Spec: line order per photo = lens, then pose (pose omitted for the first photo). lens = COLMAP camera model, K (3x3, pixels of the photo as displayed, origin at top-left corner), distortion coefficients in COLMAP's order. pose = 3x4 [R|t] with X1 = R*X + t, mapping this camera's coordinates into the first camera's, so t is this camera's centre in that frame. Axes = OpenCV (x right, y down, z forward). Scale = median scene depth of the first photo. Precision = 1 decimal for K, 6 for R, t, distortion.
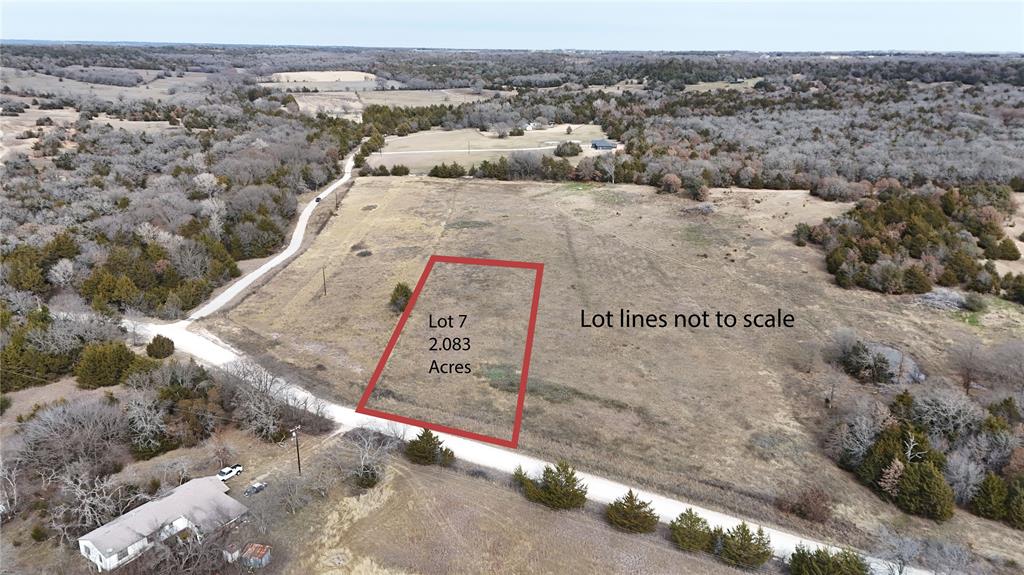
lens RADIAL K [[748.5, 0, 512.0], [0, 748.5, 287.5], [0, 0, 1]] dist [0.083916, -0.075643]
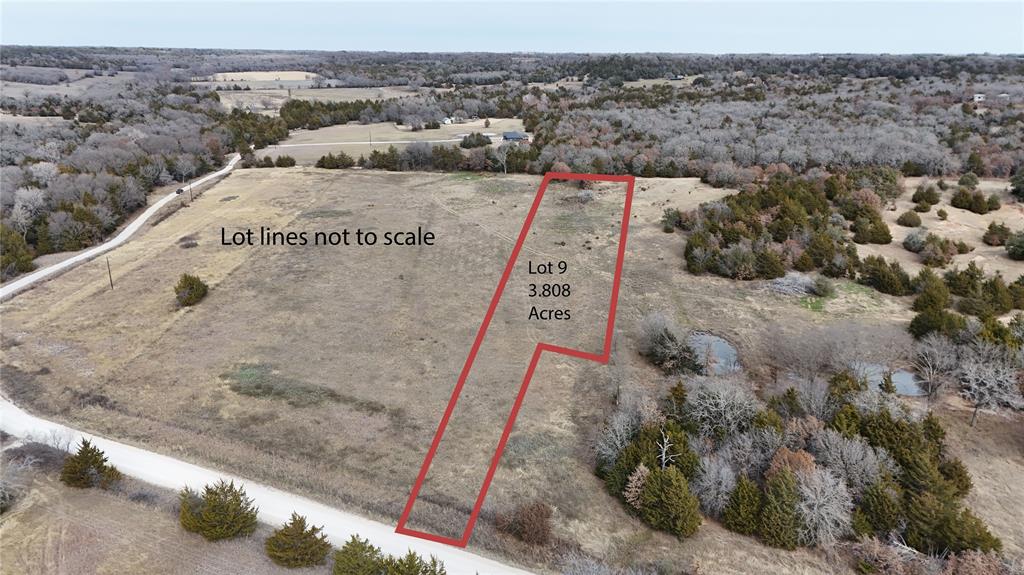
lens RADIAL K [[748.5, 0, 512.0], [0, 748.5, 287.5], [0, 0, 1]] dist [0.083916, -0.075643]
pose [[0.999259, -0.013011, 0.036213, 0.105546], [0.013228, 0.999896, -0.005741, 0.010823], [-0.036135, 0.006216, 0.999328, 0.055420]]
